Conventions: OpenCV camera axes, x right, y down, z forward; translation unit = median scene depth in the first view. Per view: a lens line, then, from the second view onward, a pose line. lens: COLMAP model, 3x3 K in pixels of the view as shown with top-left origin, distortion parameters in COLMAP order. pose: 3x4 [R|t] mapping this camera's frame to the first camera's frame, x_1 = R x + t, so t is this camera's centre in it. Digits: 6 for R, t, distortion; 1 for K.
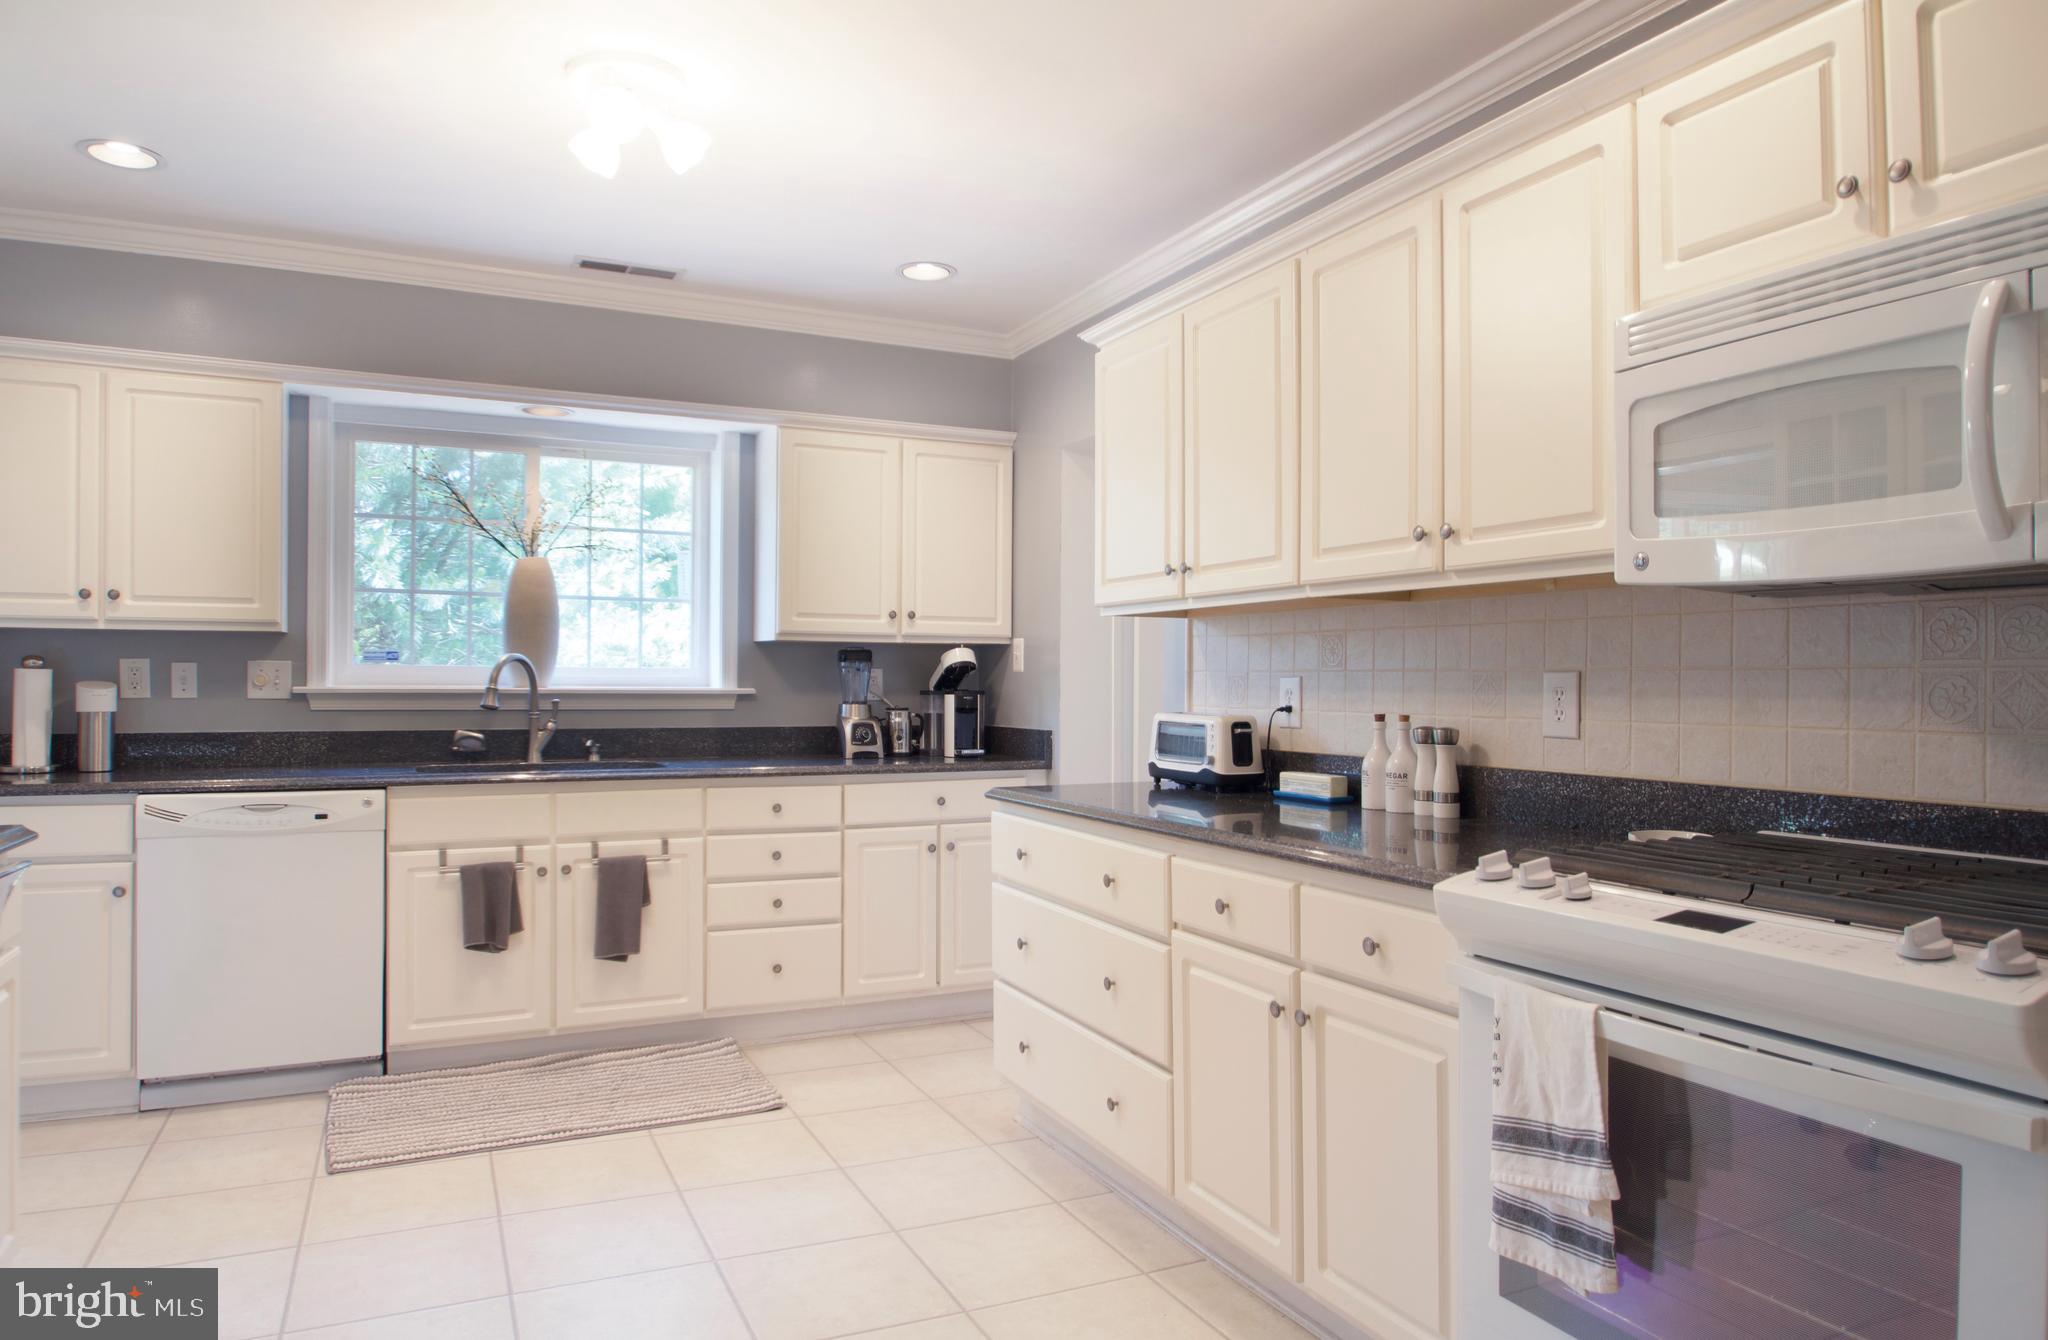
lens RADIAL K [[1318.5, 0, 1016.5], [0, 1318.5, 682.3], [0, 0, 1]] dist [-0.009792, -0.001255]
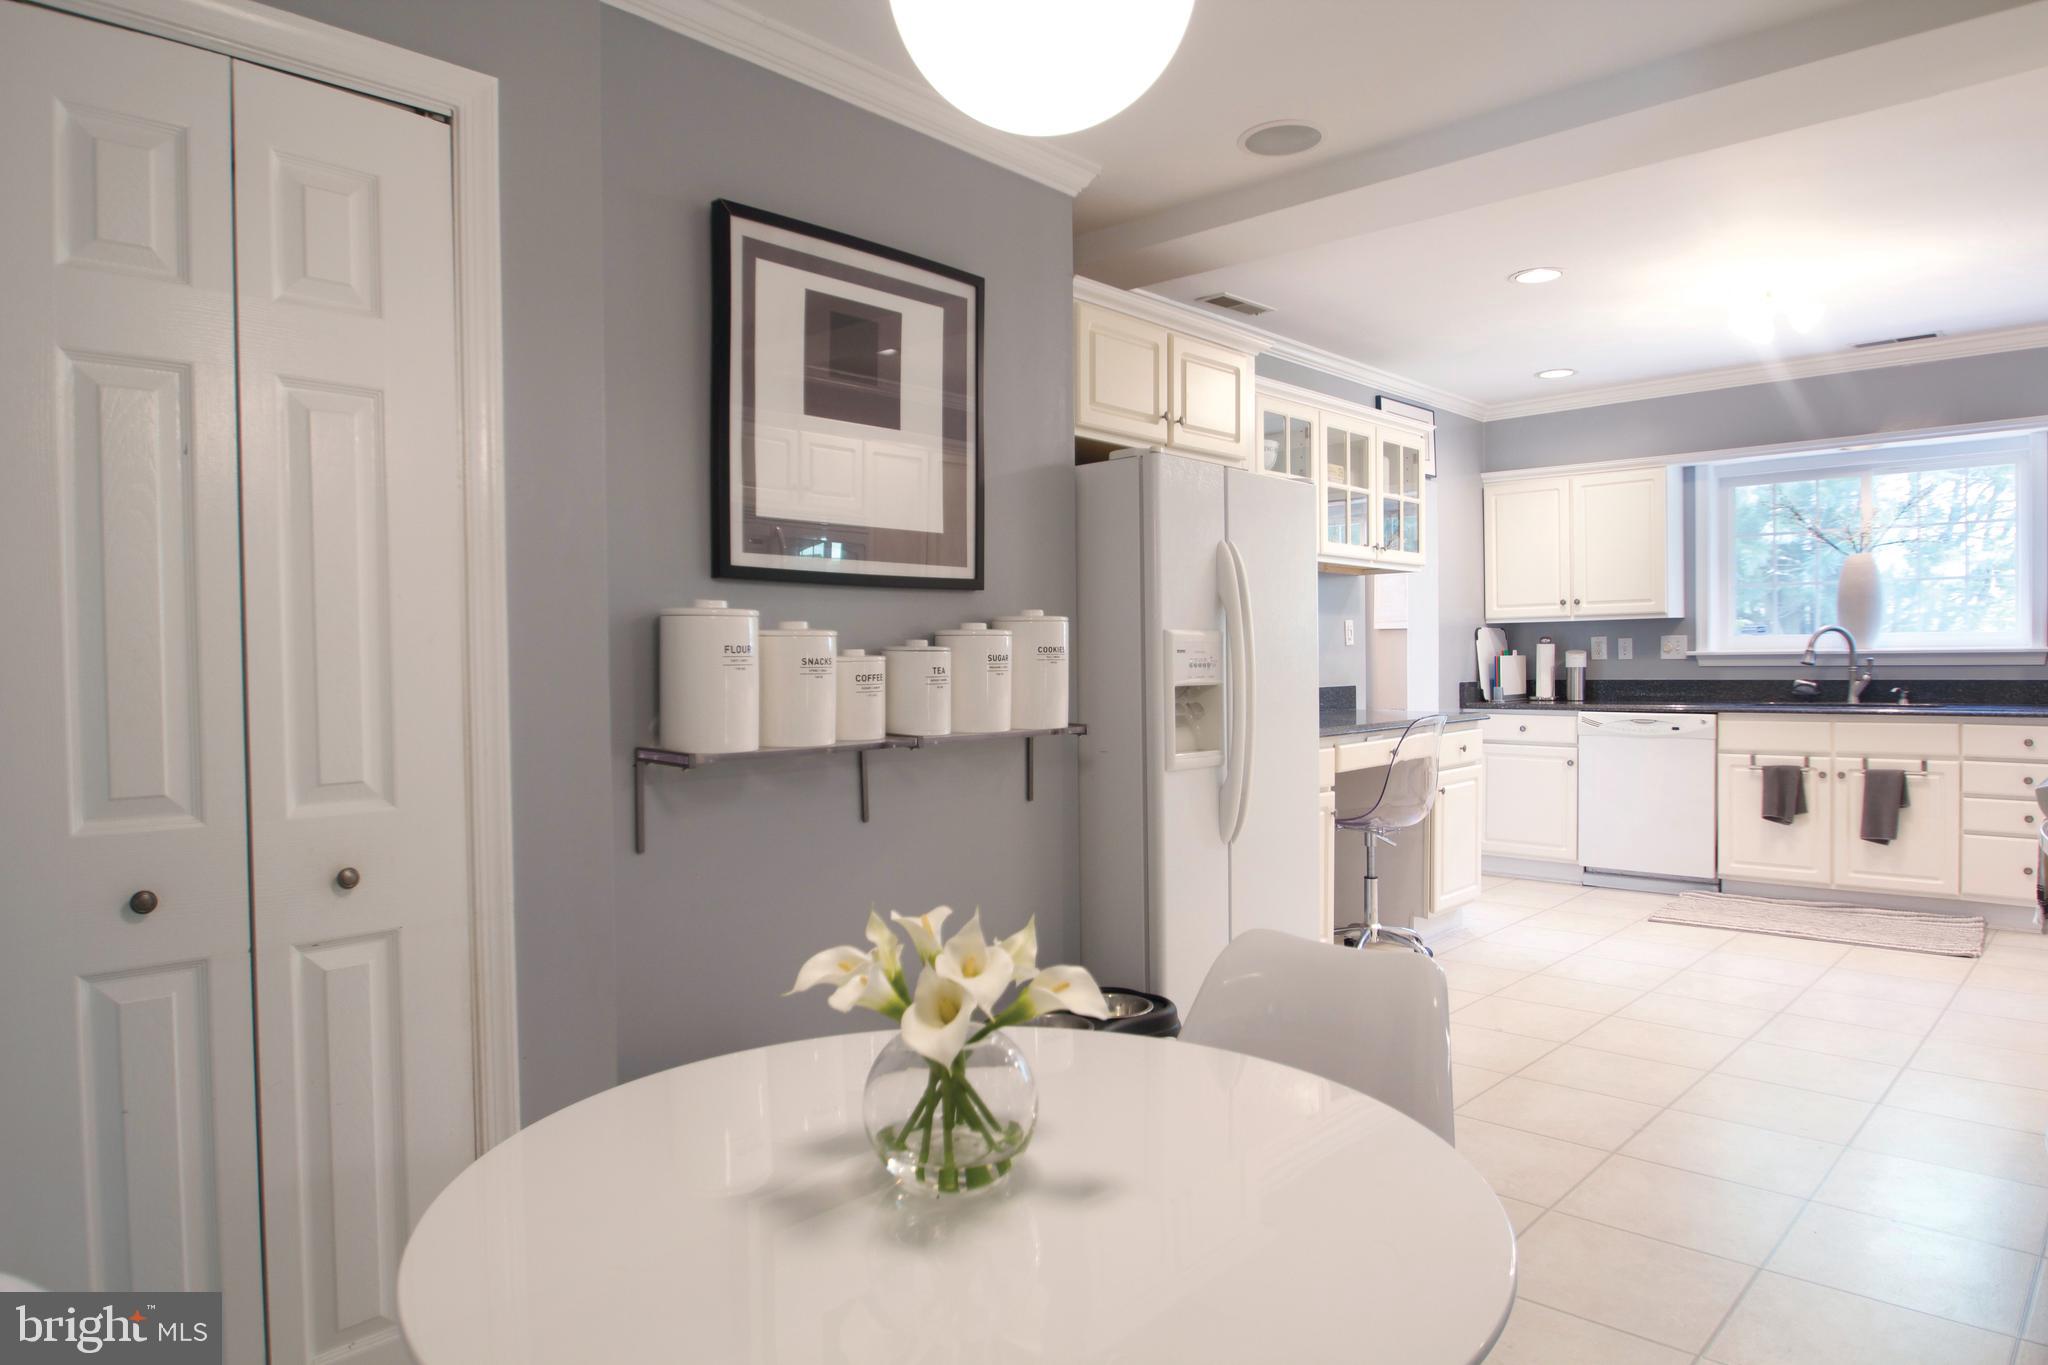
lens RADIAL K [[1294.6, 0, 998.8], [0, 1294.6, 695.3], [0, 0, 1]] dist [-0.021246, -0.001344]
pose [[0.387792, 0.014366, -0.921635, 0.566339], [0.016296, 0.999615, 0.022438, 0.007825], [0.921603, -0.023721, 0.387408, -0.374397]]
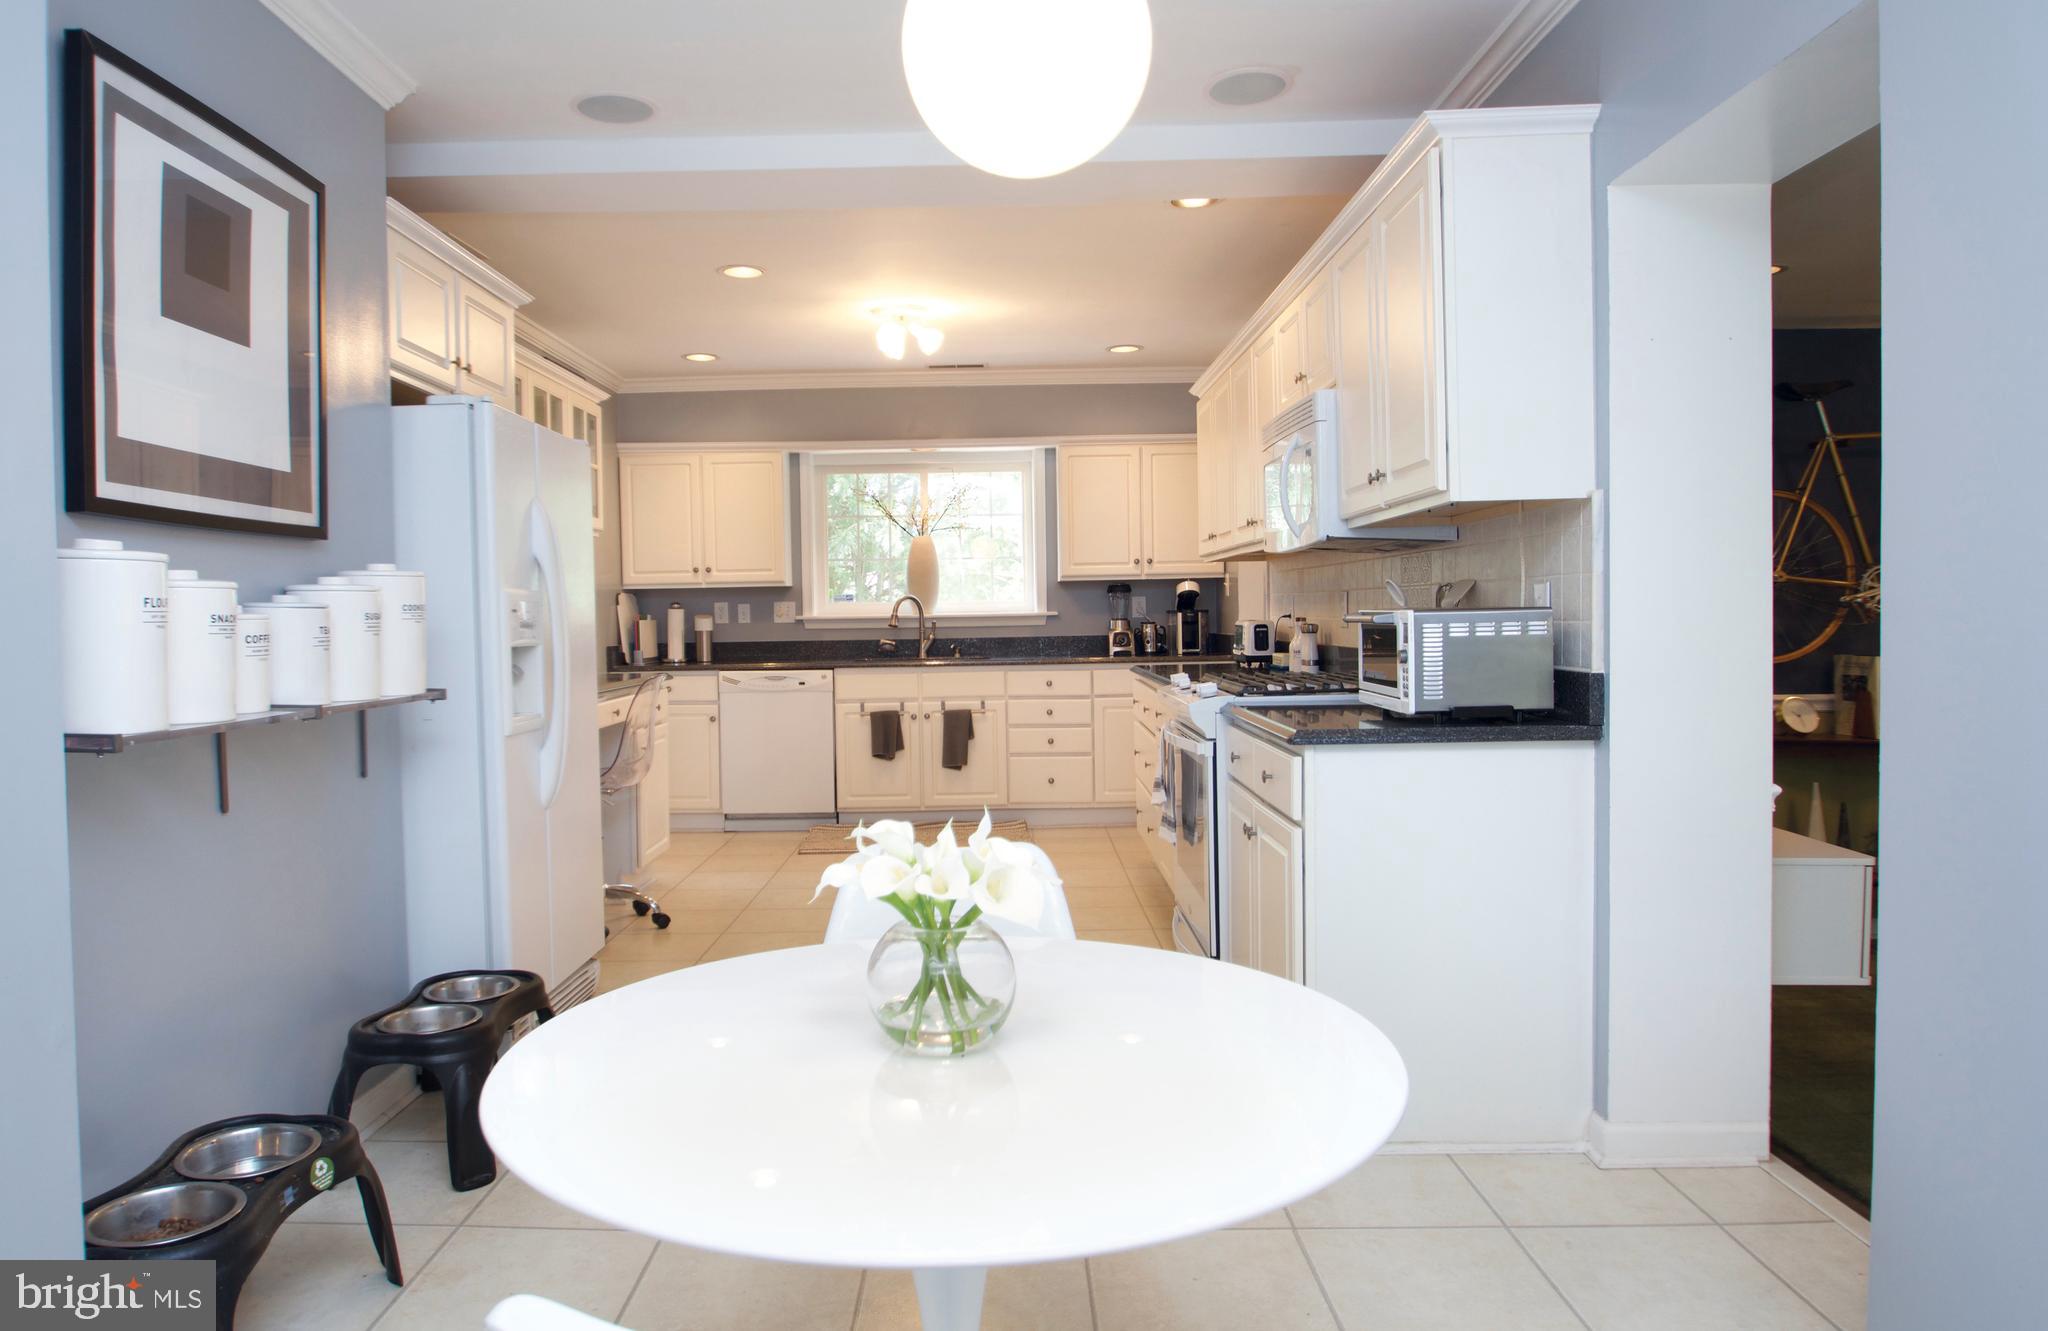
lens RADIAL K [[1339.1, 0, 992.0], [0, 1339.1, 657.3], [0, 0, 1]] dist [-0.007925, -0.006165]
pose [[0.908380, -0.007645, -0.418076, 0.464861], [0.022540, 0.999274, 0.030701, 0.009859], [0.417538, -0.037312, 0.907893, -0.561505]]
